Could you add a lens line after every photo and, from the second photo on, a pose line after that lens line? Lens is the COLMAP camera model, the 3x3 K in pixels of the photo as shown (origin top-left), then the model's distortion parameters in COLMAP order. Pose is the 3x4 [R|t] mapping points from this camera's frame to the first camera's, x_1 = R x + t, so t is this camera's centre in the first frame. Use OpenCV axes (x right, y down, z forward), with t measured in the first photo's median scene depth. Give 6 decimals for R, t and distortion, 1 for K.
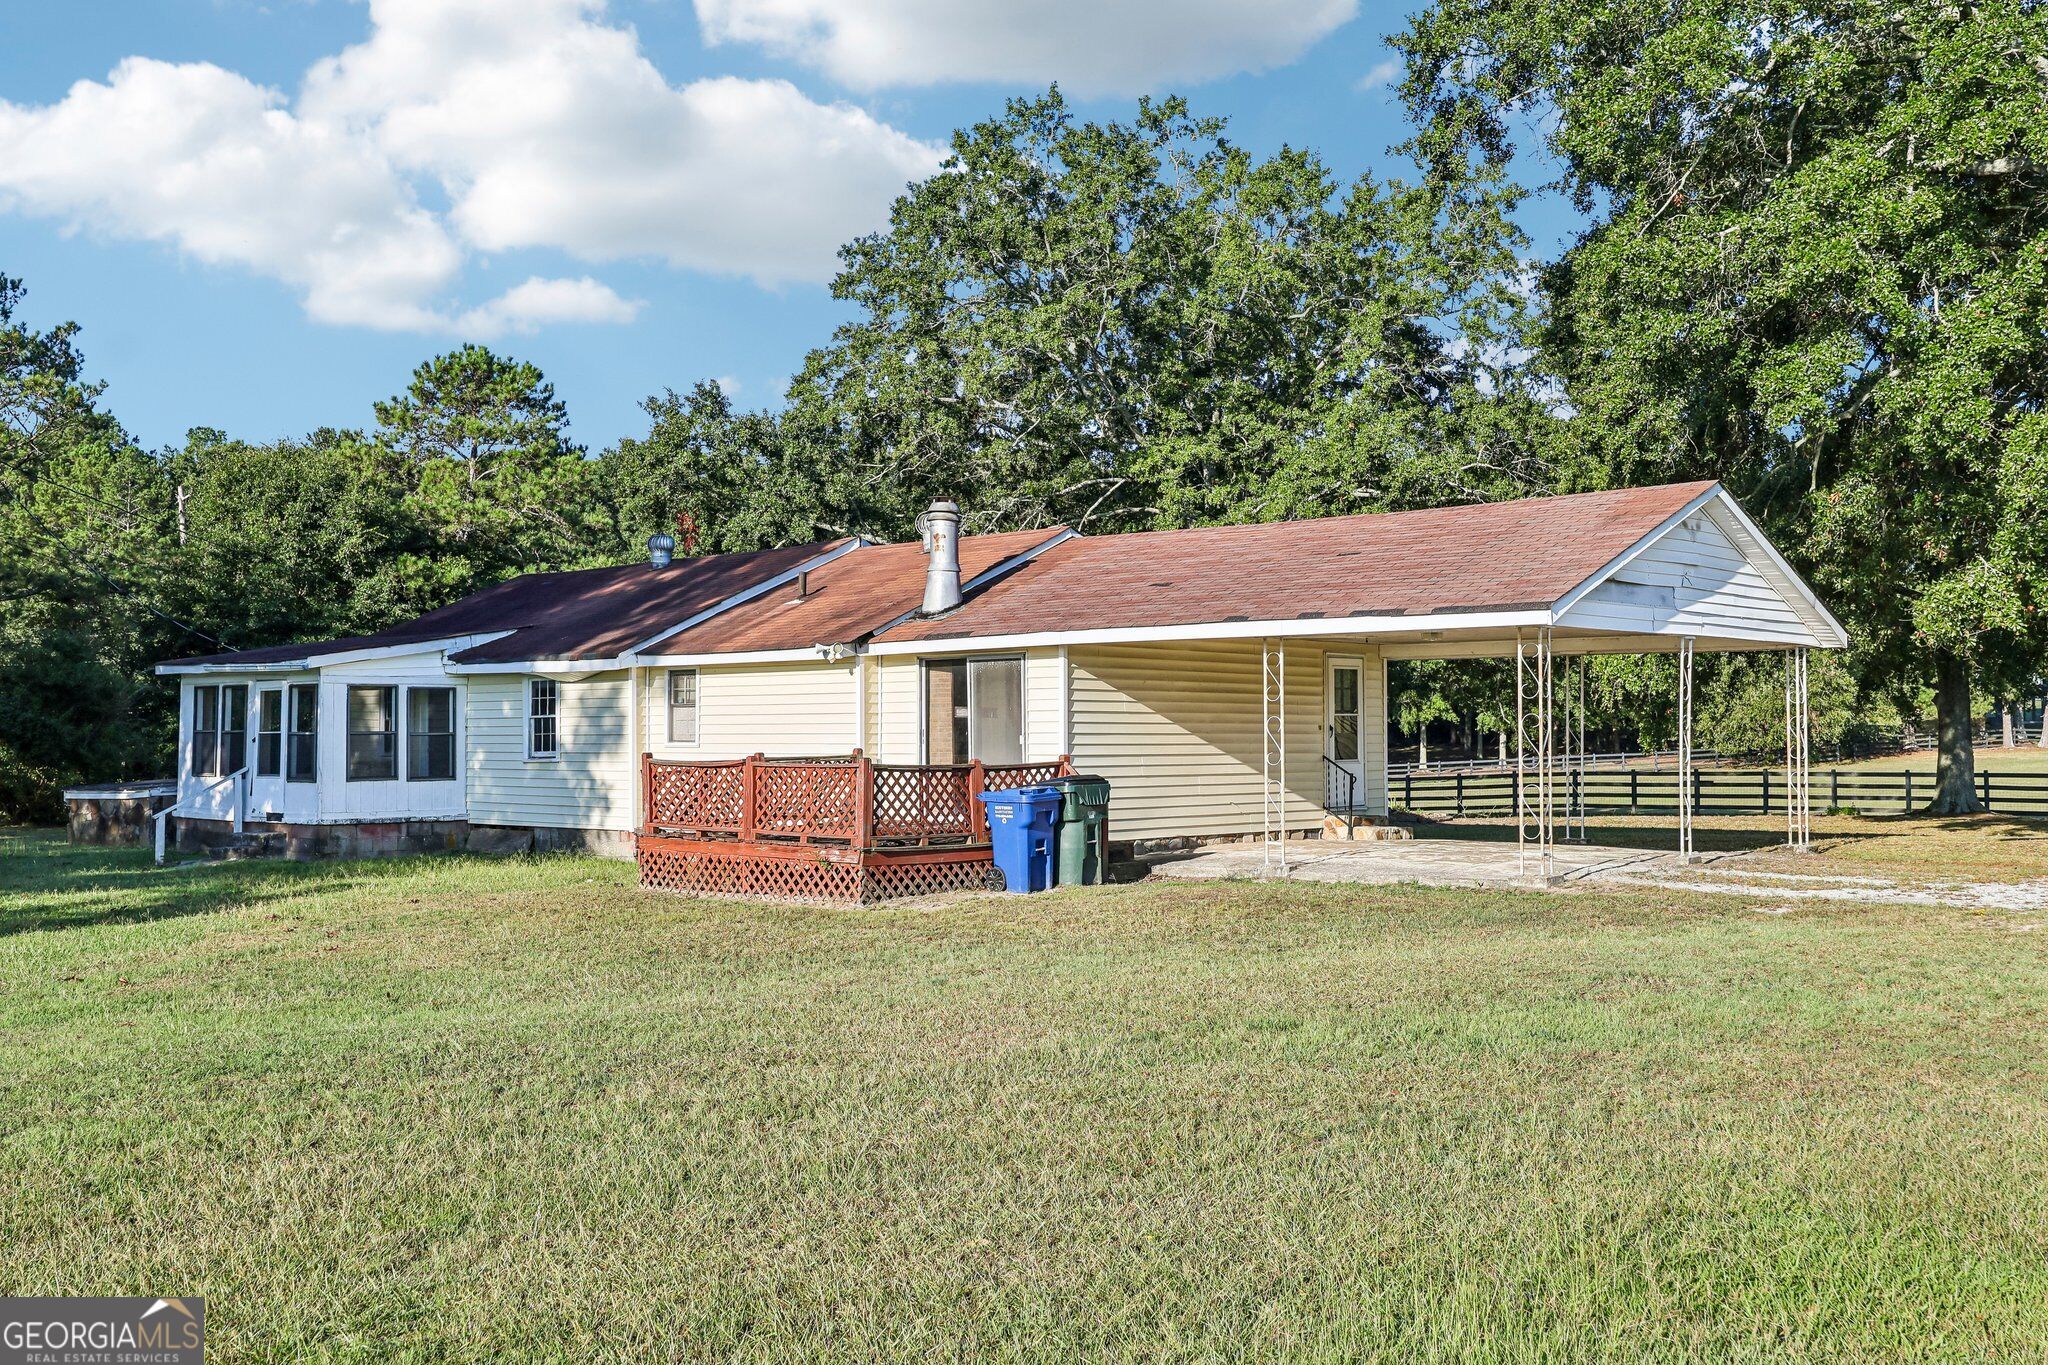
lens RADIAL K [[1960.4, 0, 1021.1], [0, 1960.4, 681.5], [0, 0, 1]] dist [-0.000639, 0.000000]
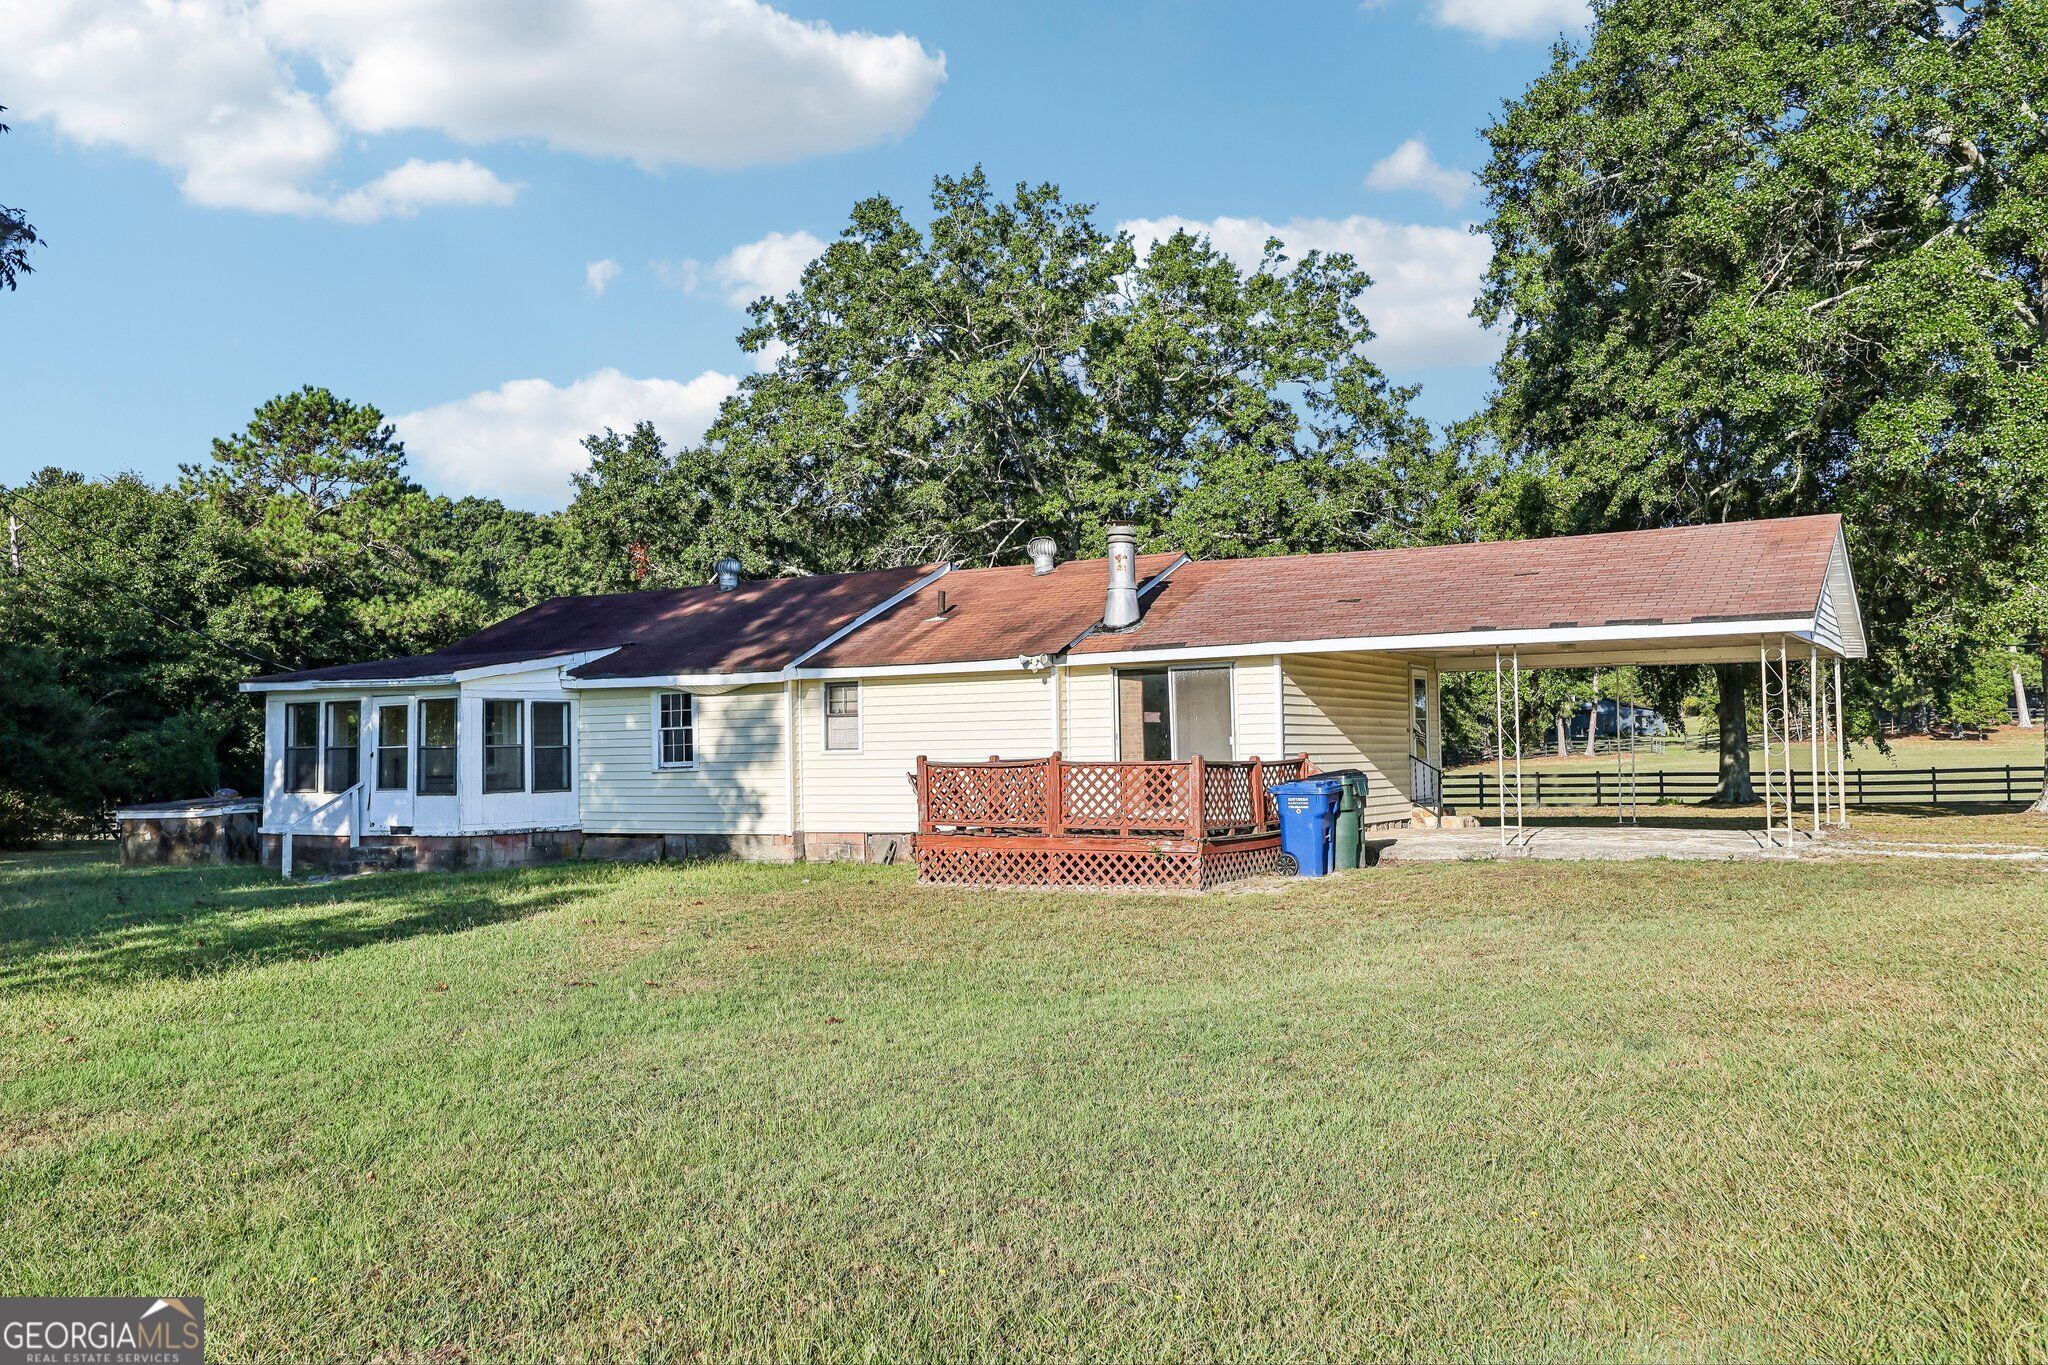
lens RADIAL K [[1723.4, 0, 1024.5], [0, 1723.4, 683.2], [0, 0, 1]] dist [-0.001792, -0.005192]
pose [[0.977670, -0.004044, 0.210109, -0.251060], [0.007470, 0.999852, -0.015516, 0.009181], [-0.210016, 0.016739, 0.977555, 0.060550]]
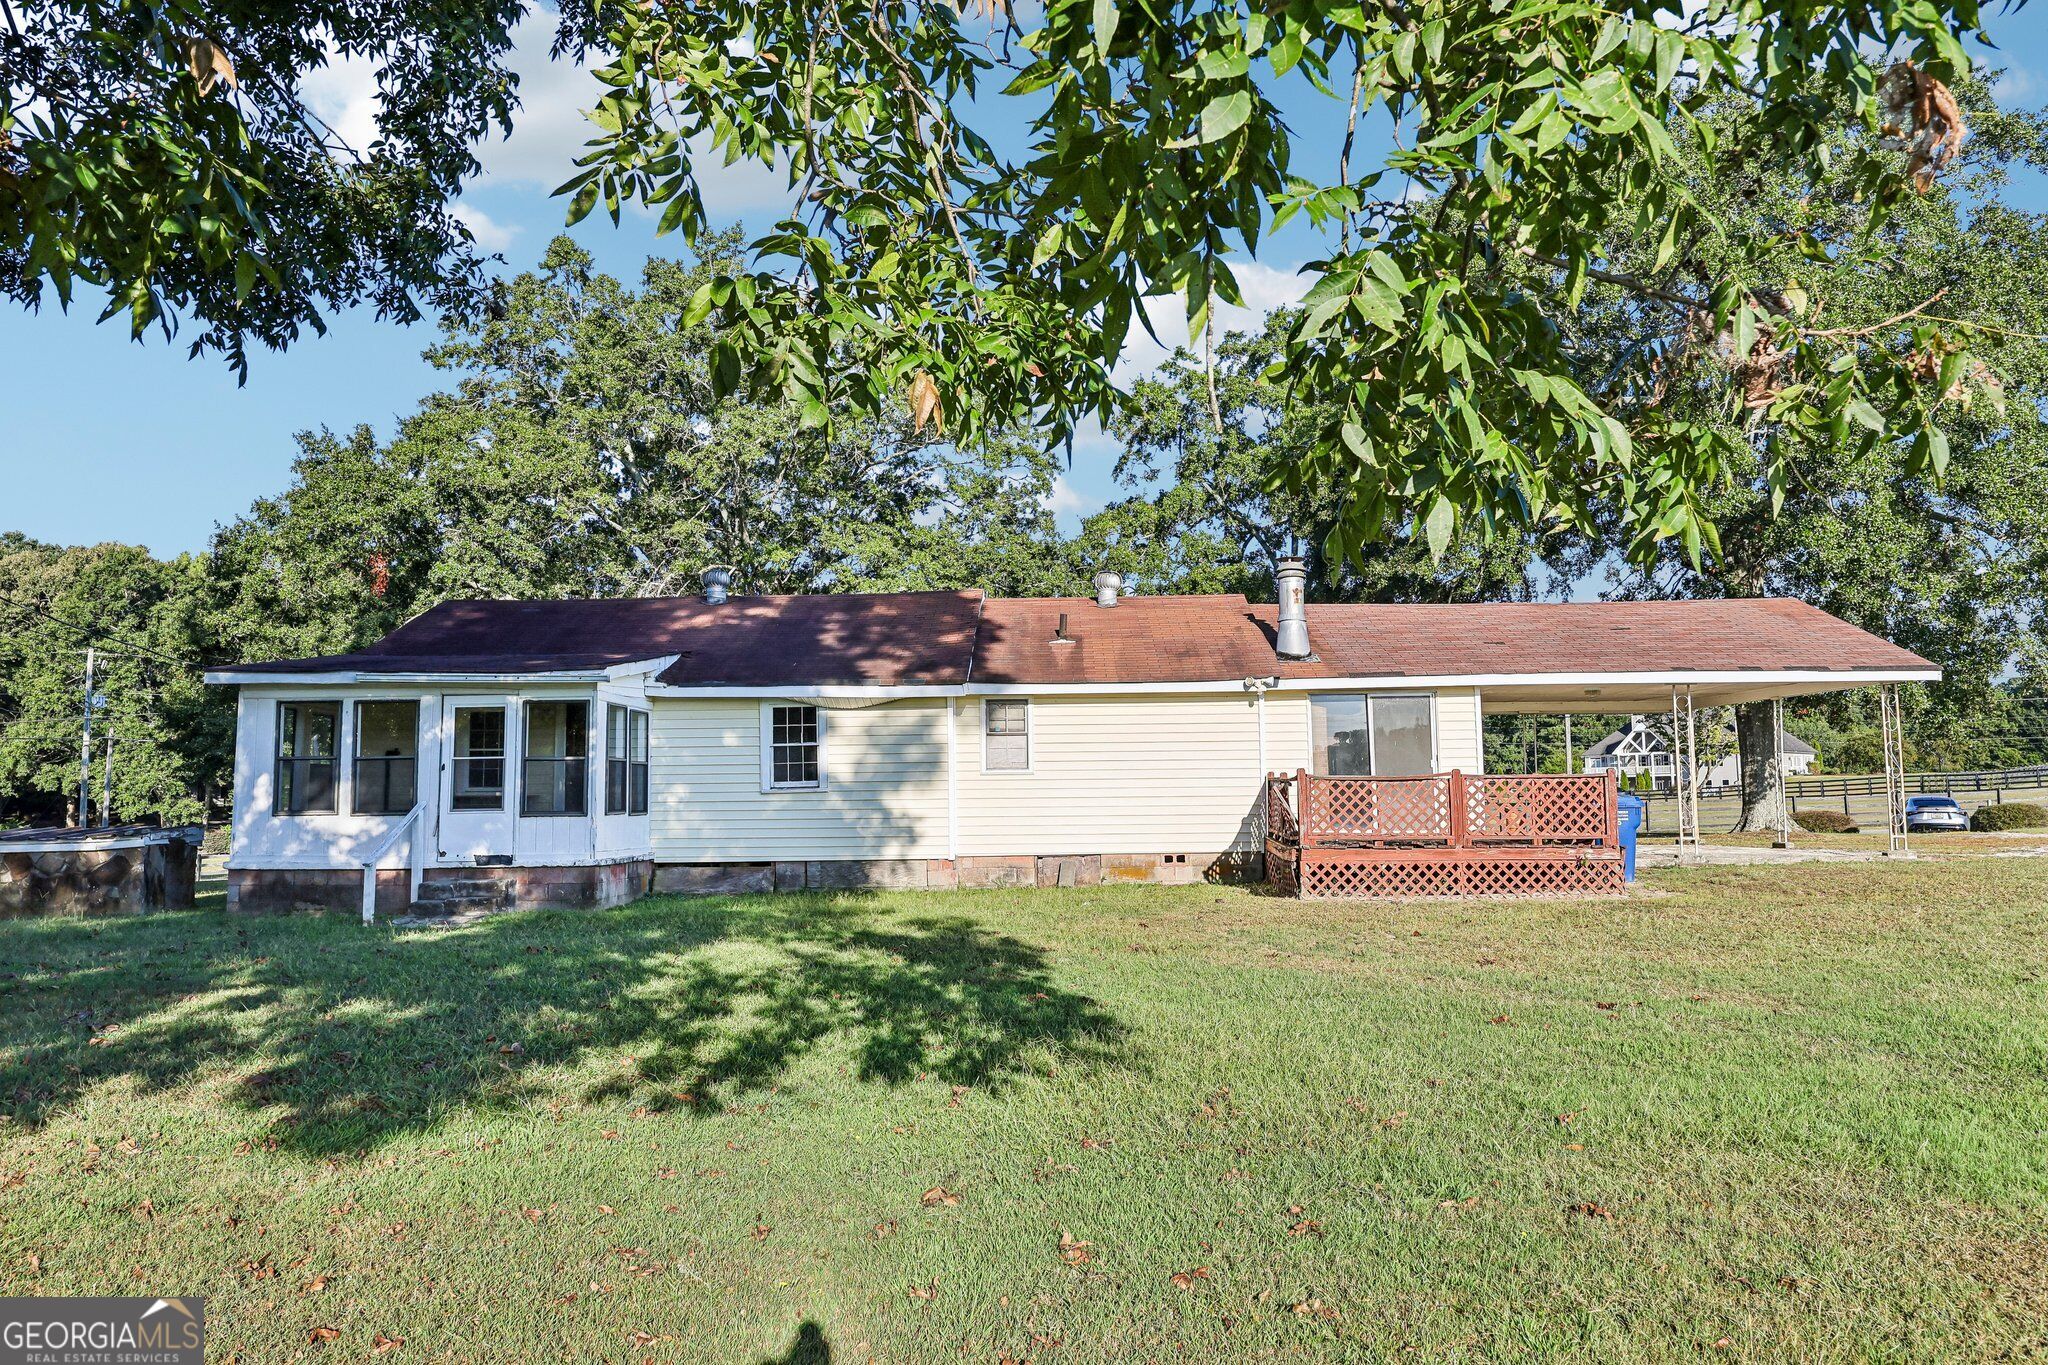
lens RADIAL K [[1455.4, 0, 1033.9], [0, 1455.4, 691.6], [0, 0, 1]] dist [-0.004335, -0.002239]
pose [[0.751137, 0.046904, 0.658478, -0.610867], [-0.008774, 0.998094, -0.061087, 0.033334], [-0.660088, 0.040107, 0.750117, 0.389314]]
